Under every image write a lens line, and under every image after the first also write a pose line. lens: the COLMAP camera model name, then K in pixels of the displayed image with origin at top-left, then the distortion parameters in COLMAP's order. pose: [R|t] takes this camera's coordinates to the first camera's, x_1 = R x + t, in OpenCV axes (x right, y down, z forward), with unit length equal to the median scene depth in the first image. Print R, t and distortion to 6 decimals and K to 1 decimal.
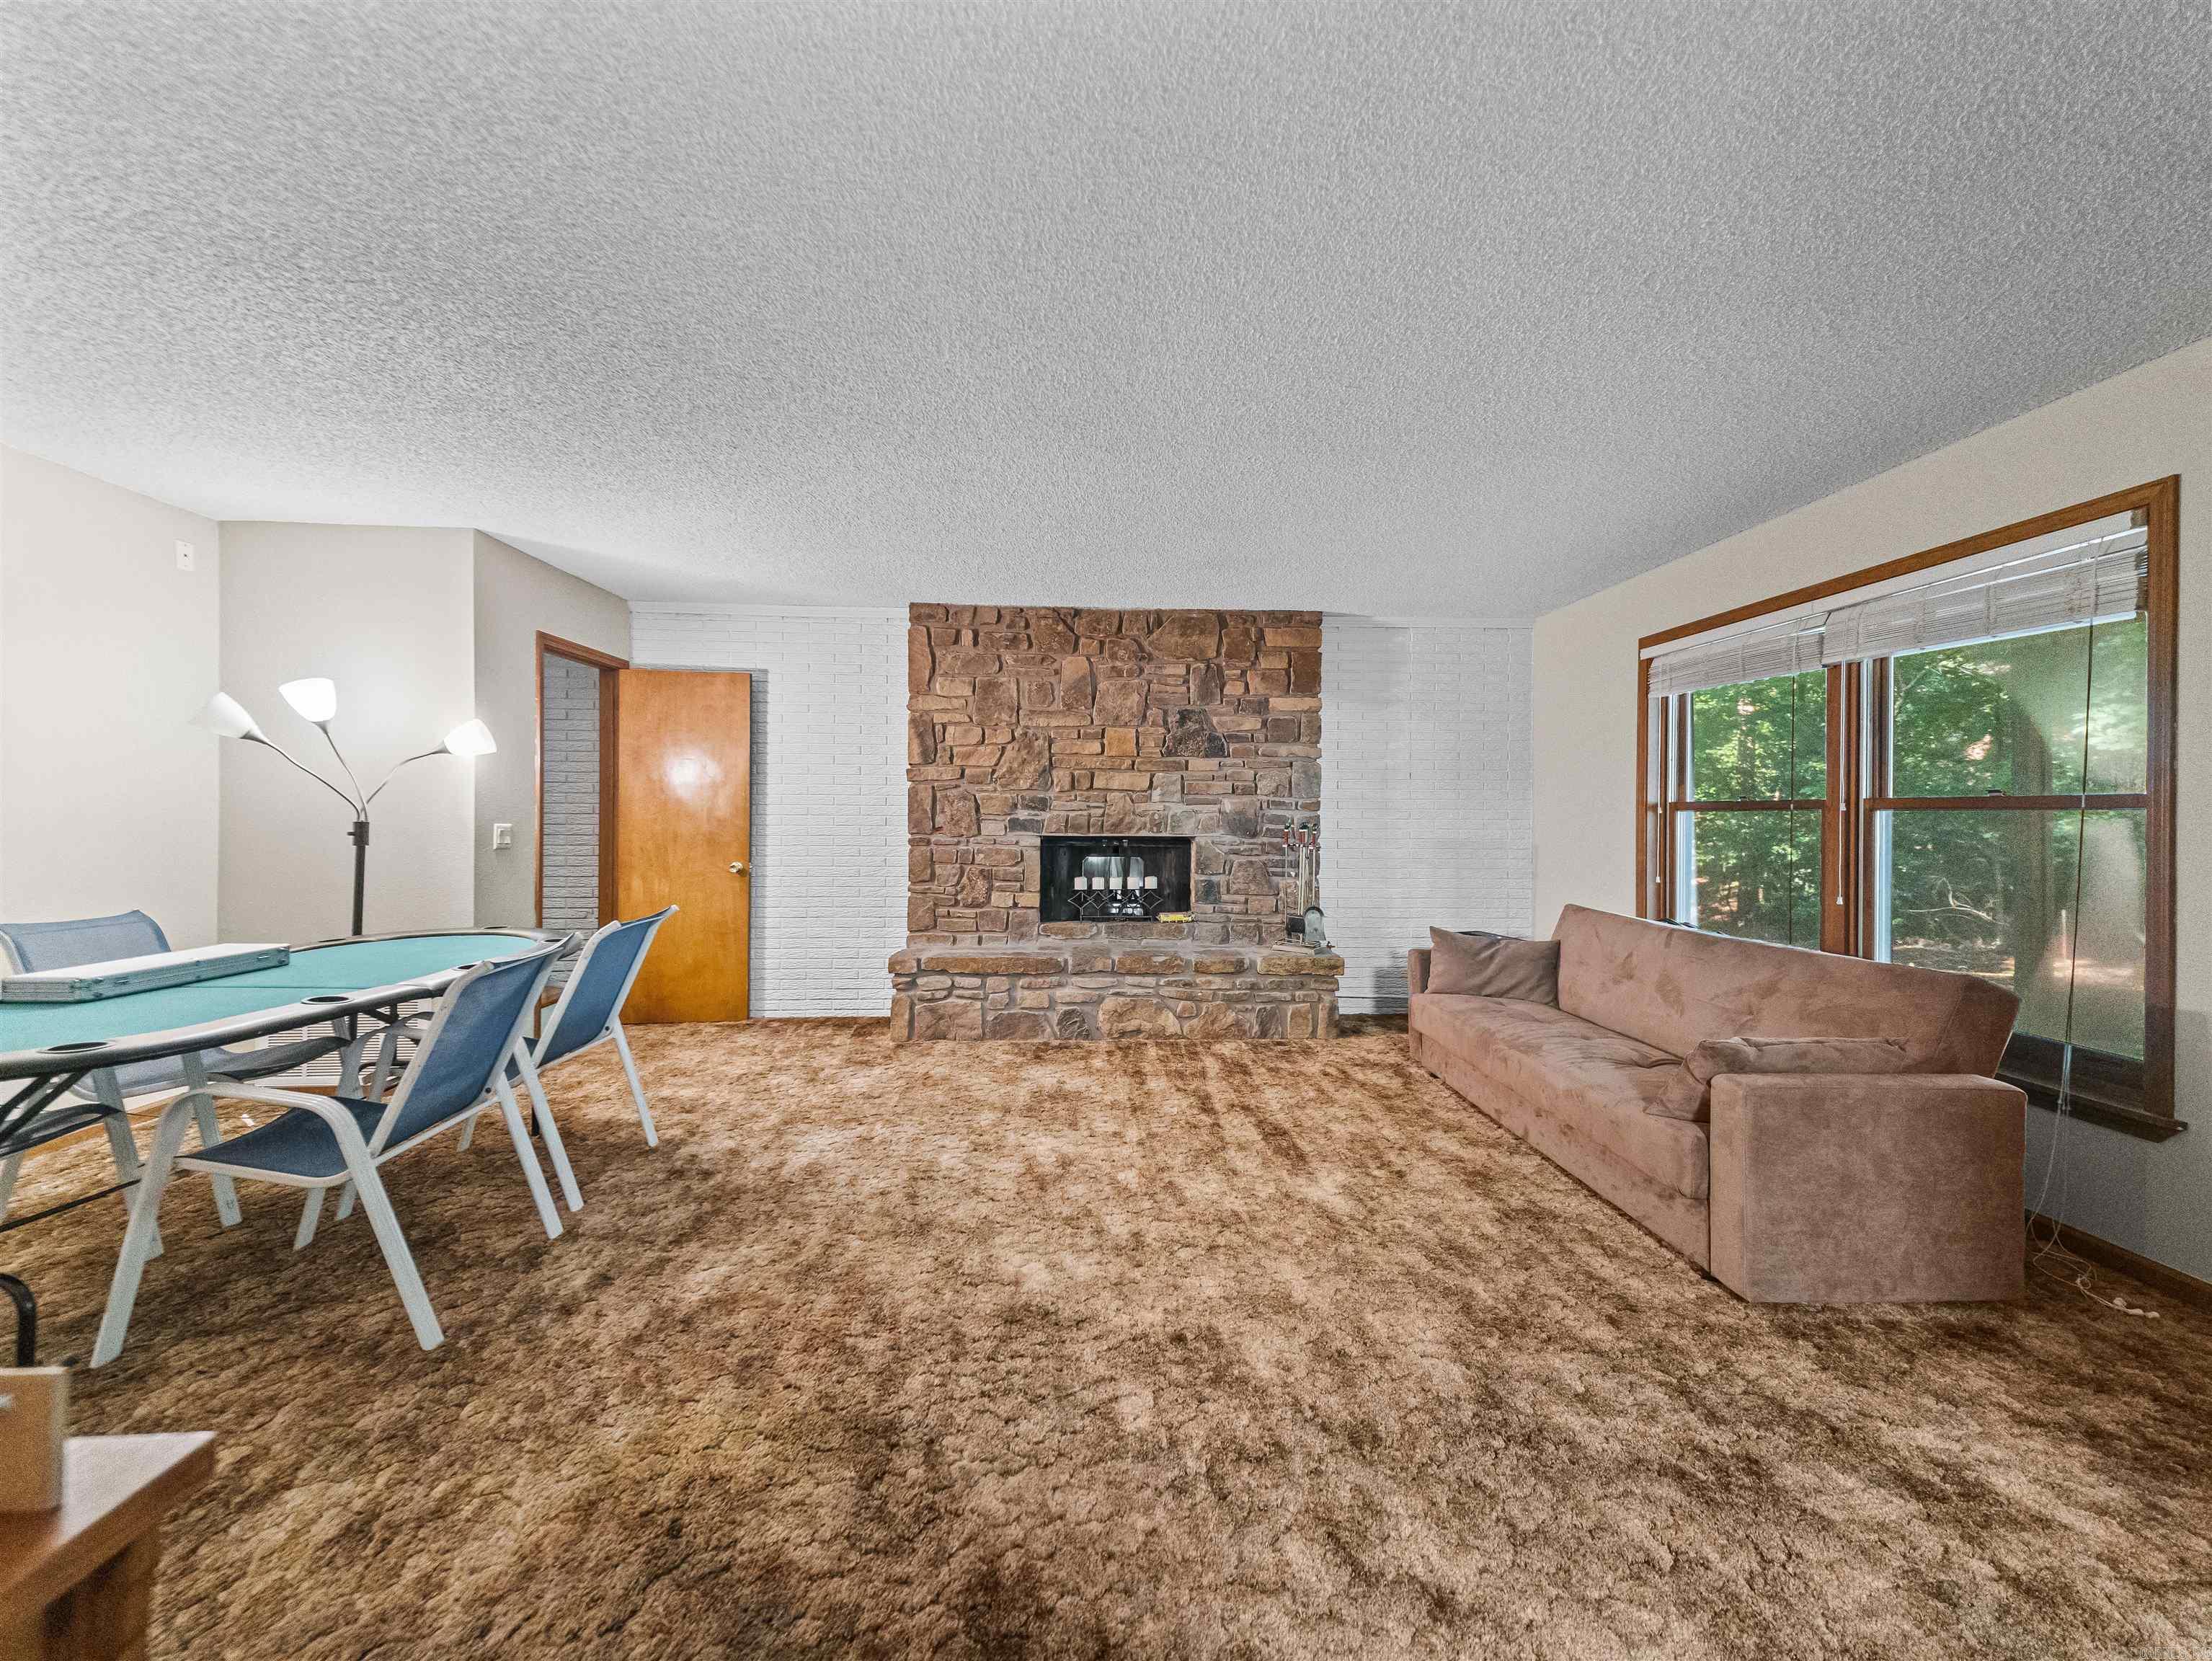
lens RADIAL K [[848.0, 0, 1115.1], [0, 848.0, 814.3], [0, 0, 1]] dist [0.043526, -0.013047]
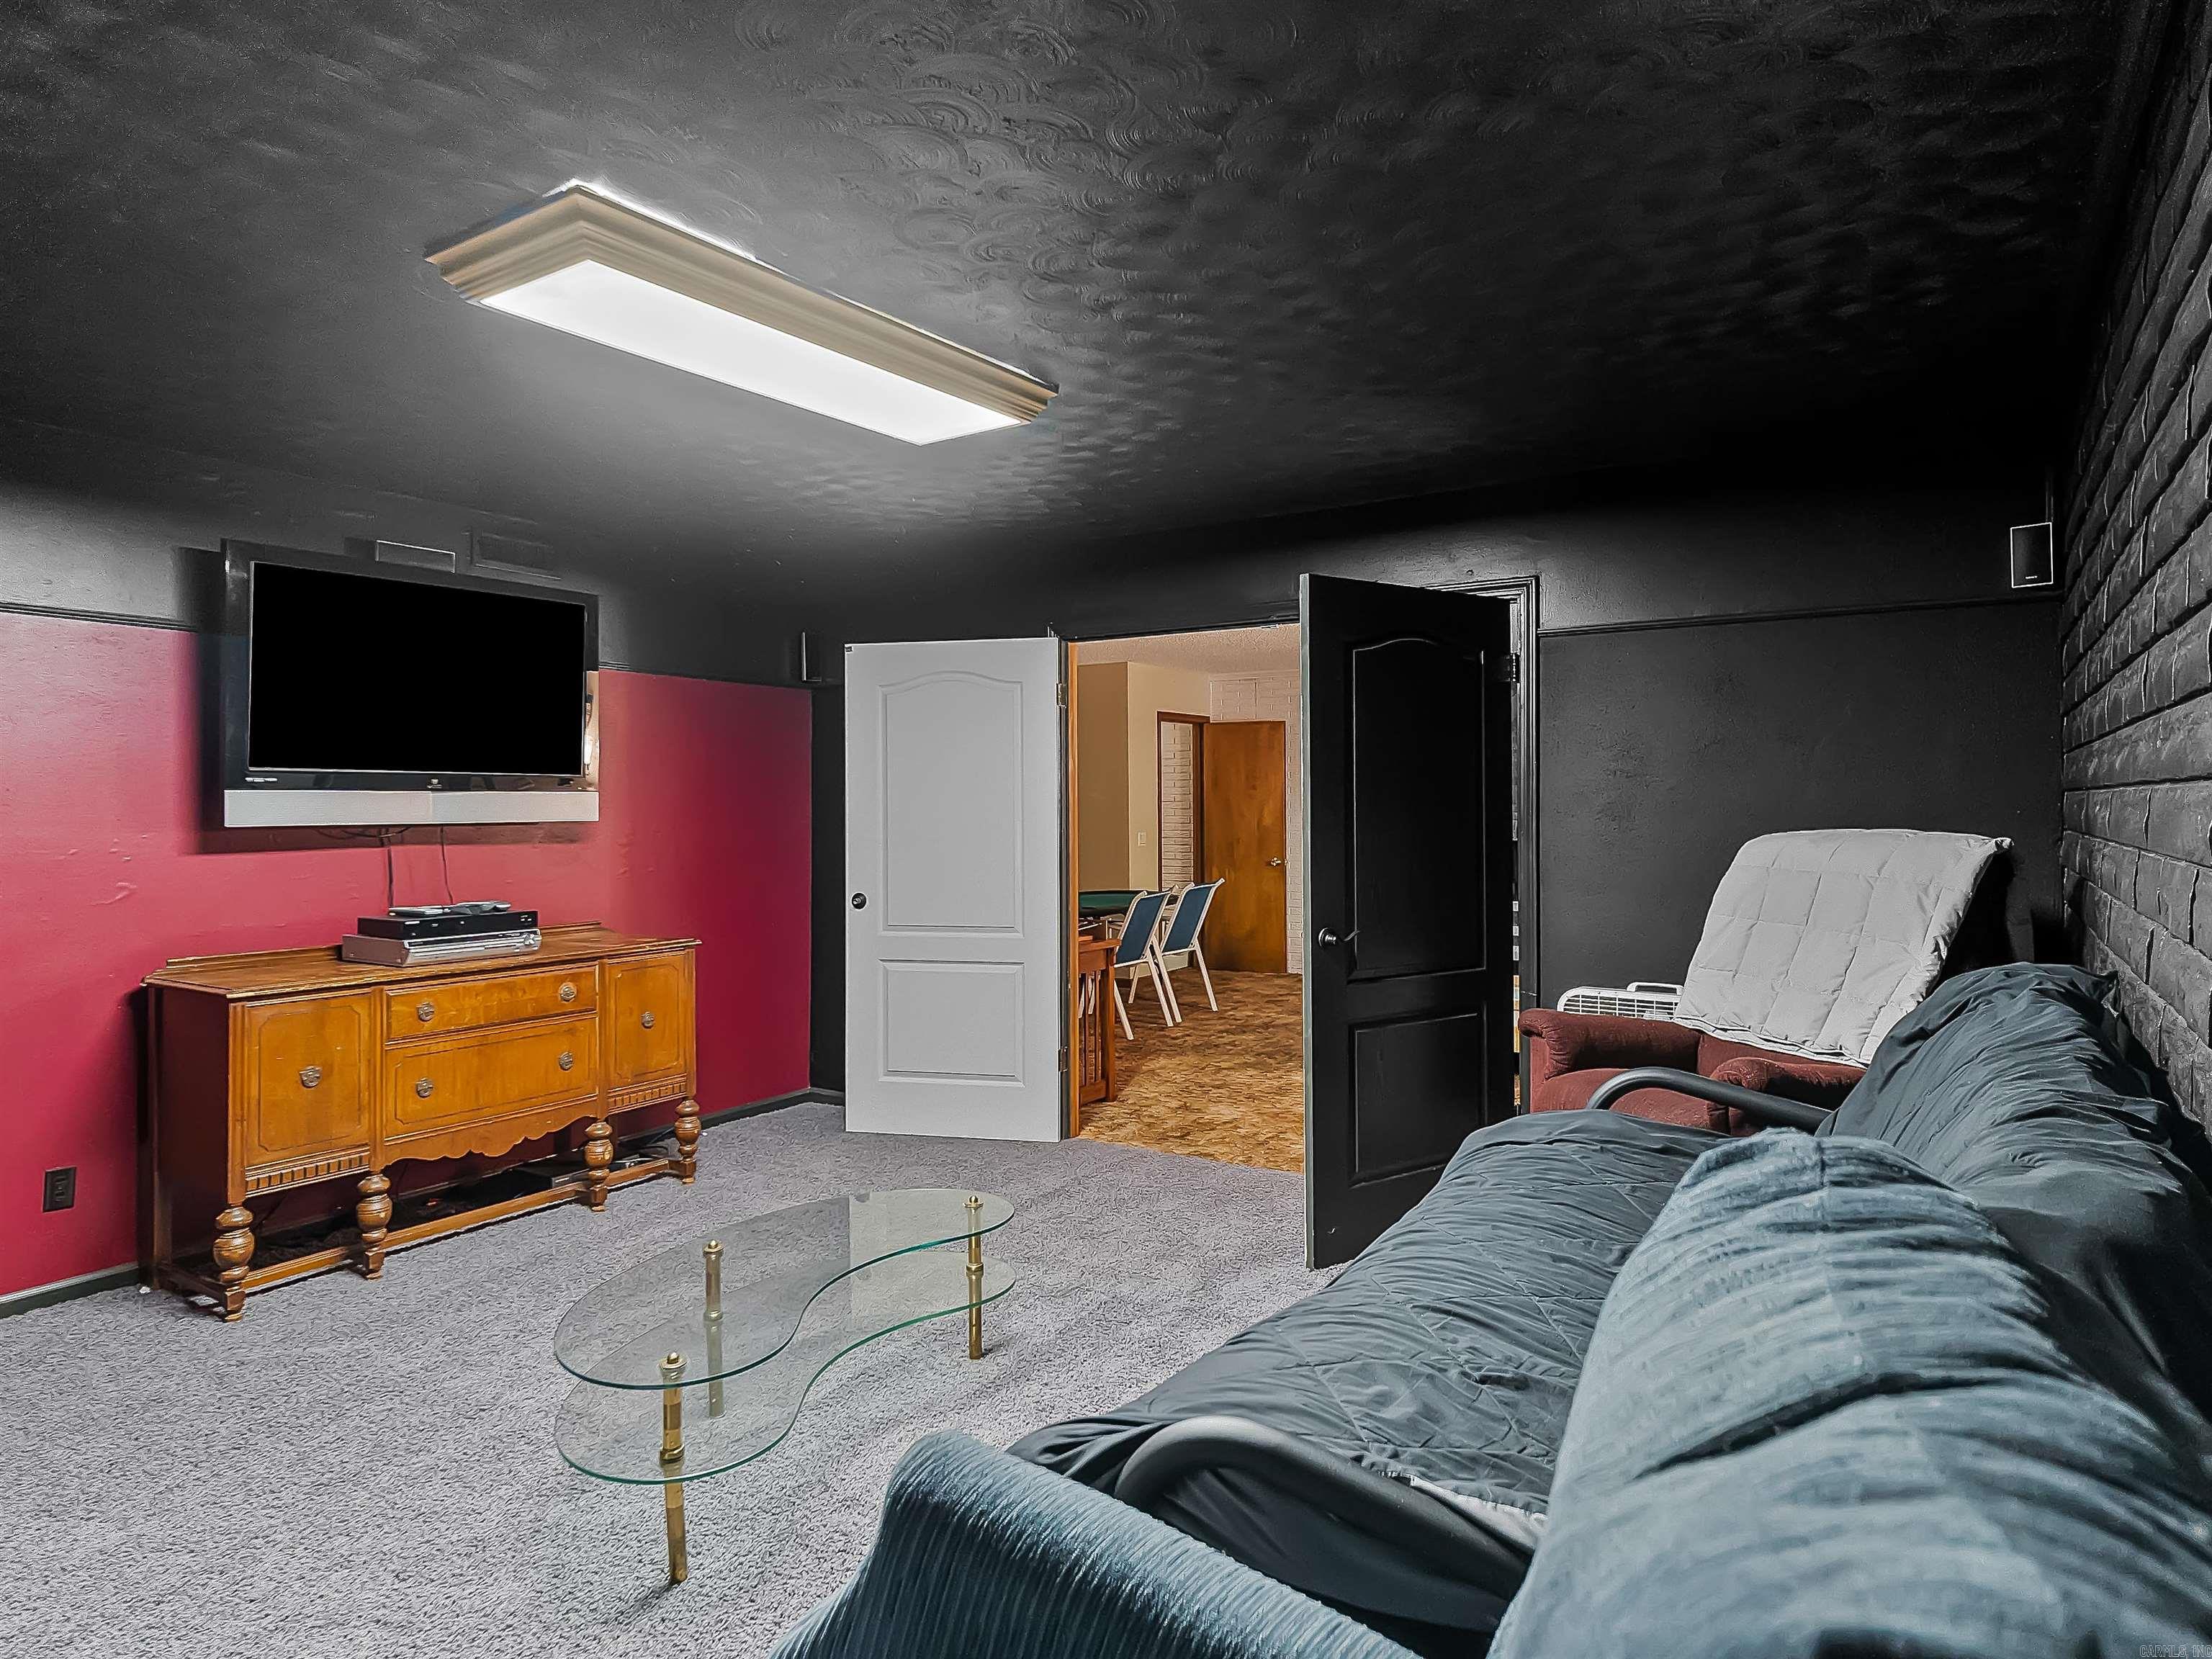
lens RADIAL K [[1309.4, 0, 1104.2], [0, 1309.4, 810.9], [0, 0, 1]] dist [0.041549, -0.022496]
pose [[0.807946, -0.013515, -0.589102, 0.542326], [0.013793, 0.999897, -0.004022, -0.015675], [0.589095, -0.004875, 0.808049, -0.816188]]
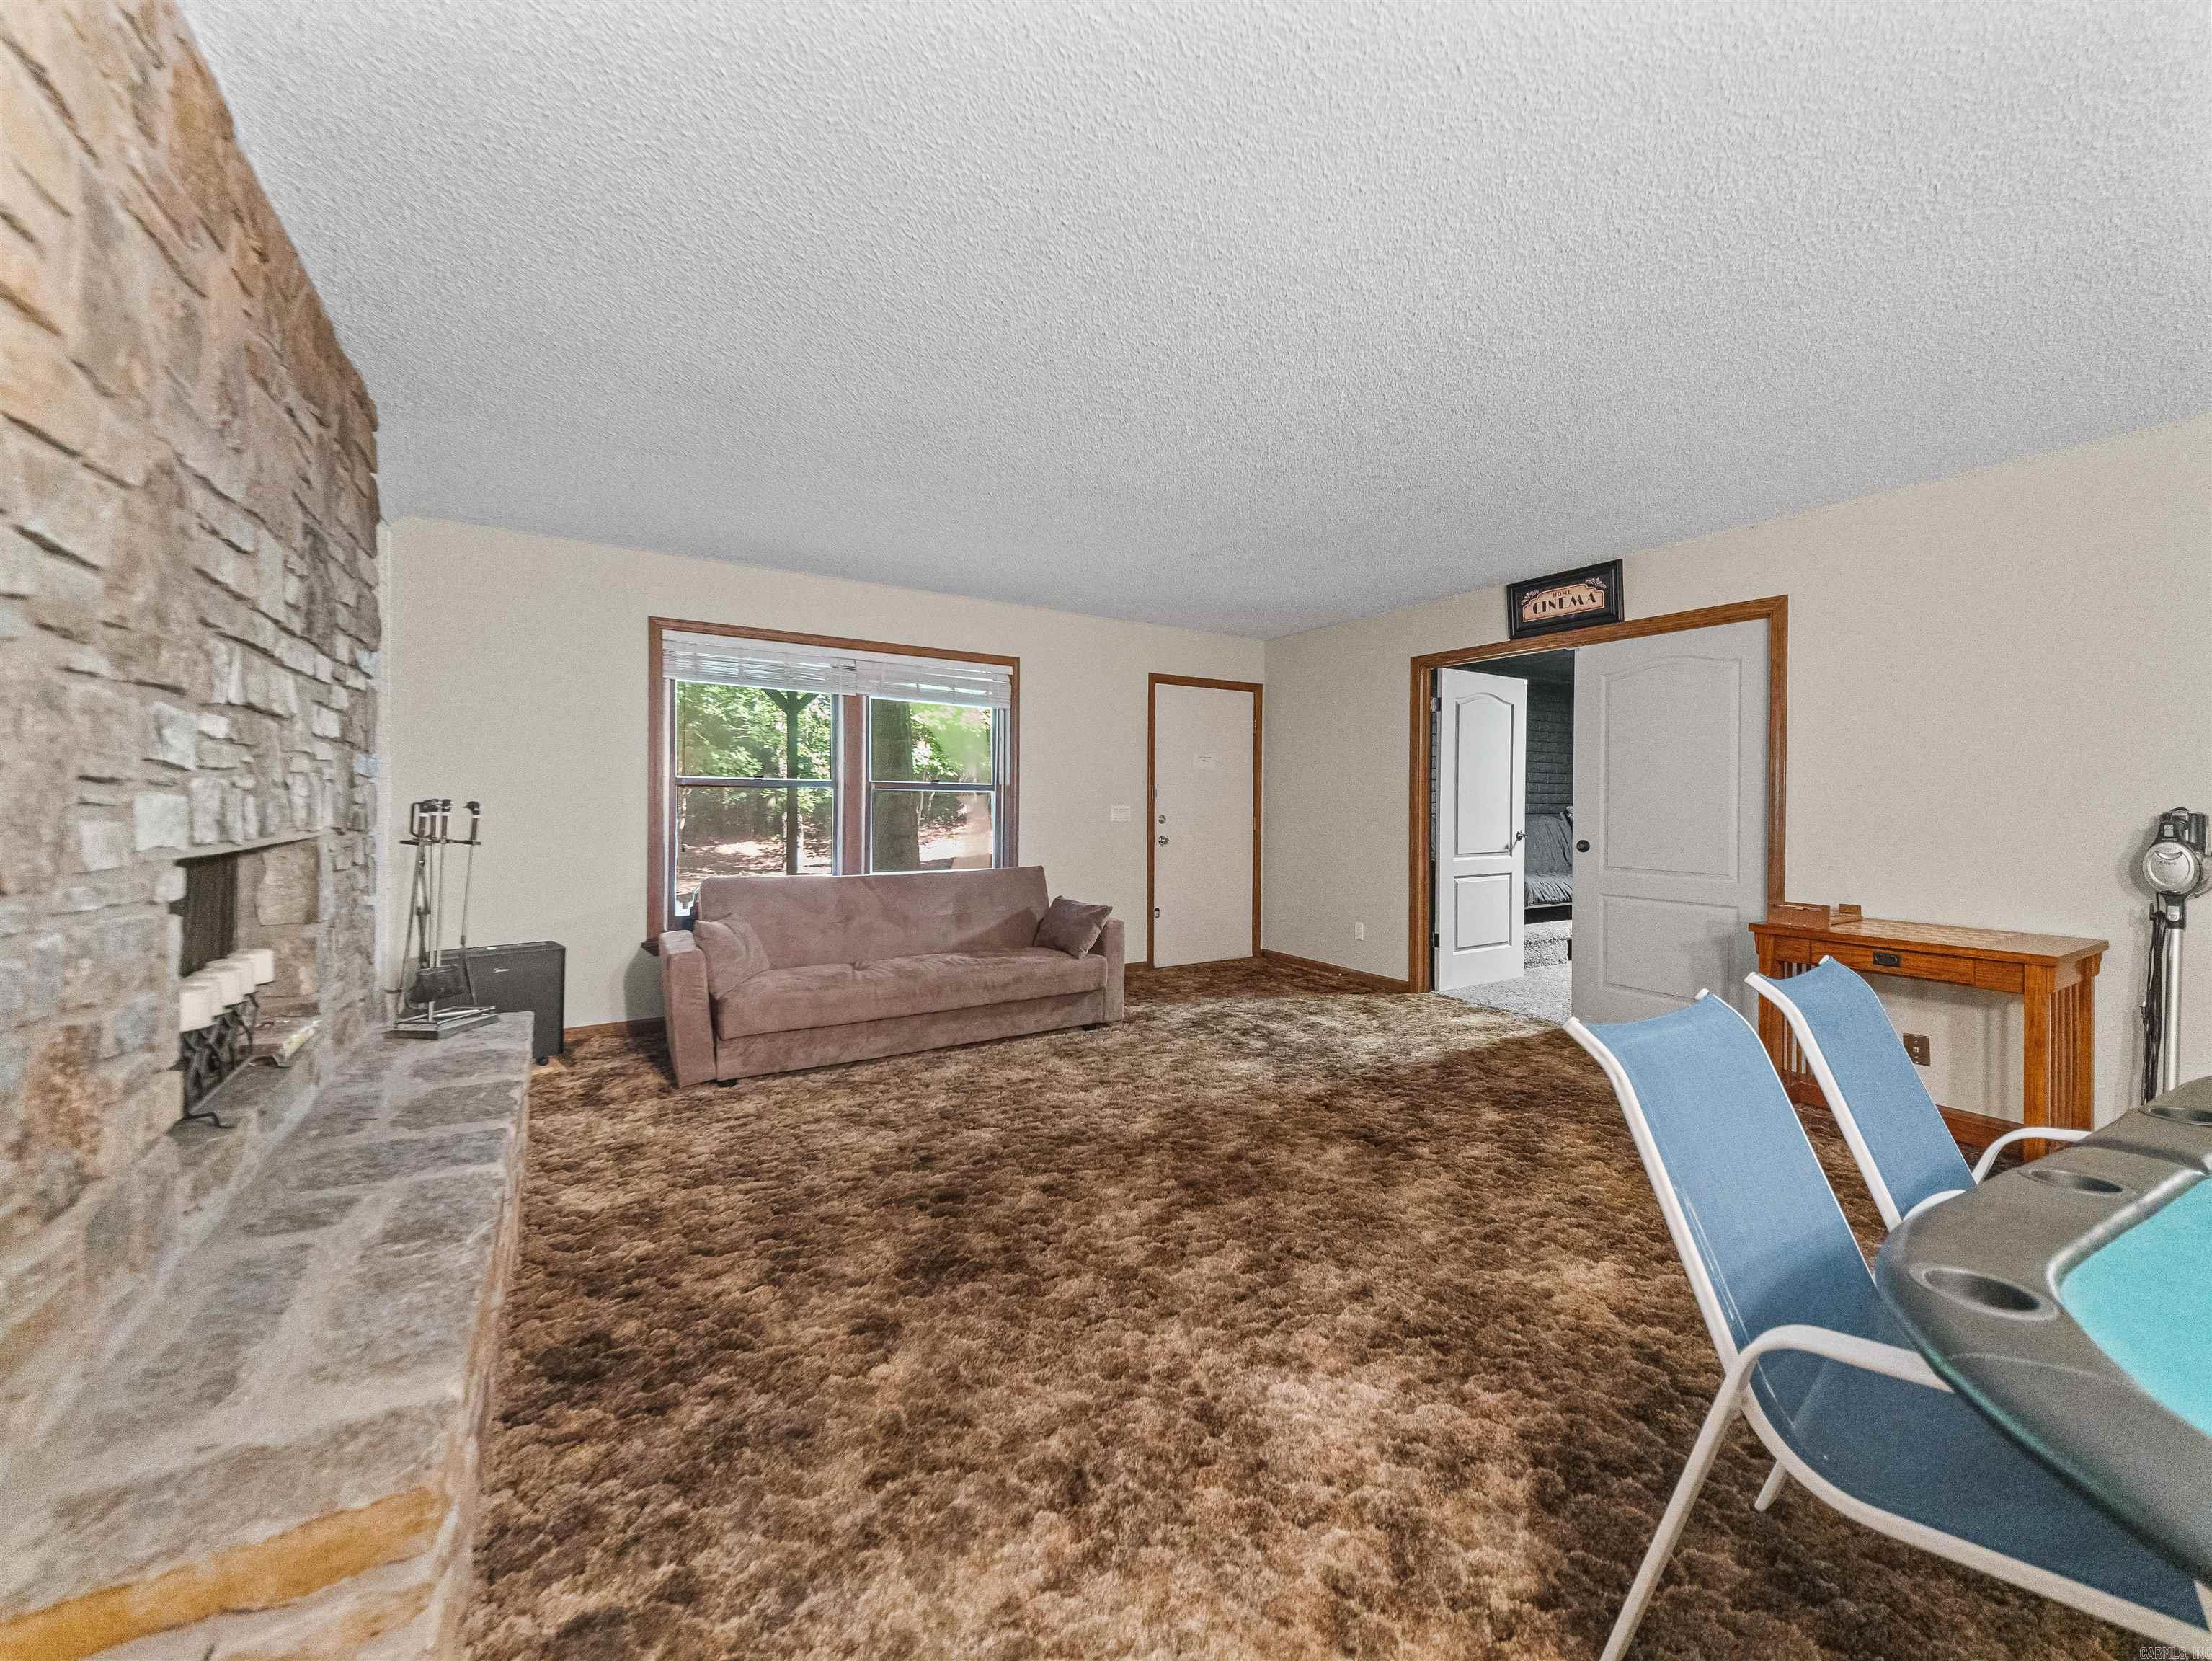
lens RADIAL K [[863.9, 0, 1107.2], [0, 863.9, 792.1], [0, 0, 1]] dist [0.018858, -0.005311]
pose [[-0.456429, -0.008846, 0.889716, -0.479438], [-0.010133, 0.999937, 0.004744, -0.003490], [-0.889702, -0.006850, -0.456490, 0.845638]]
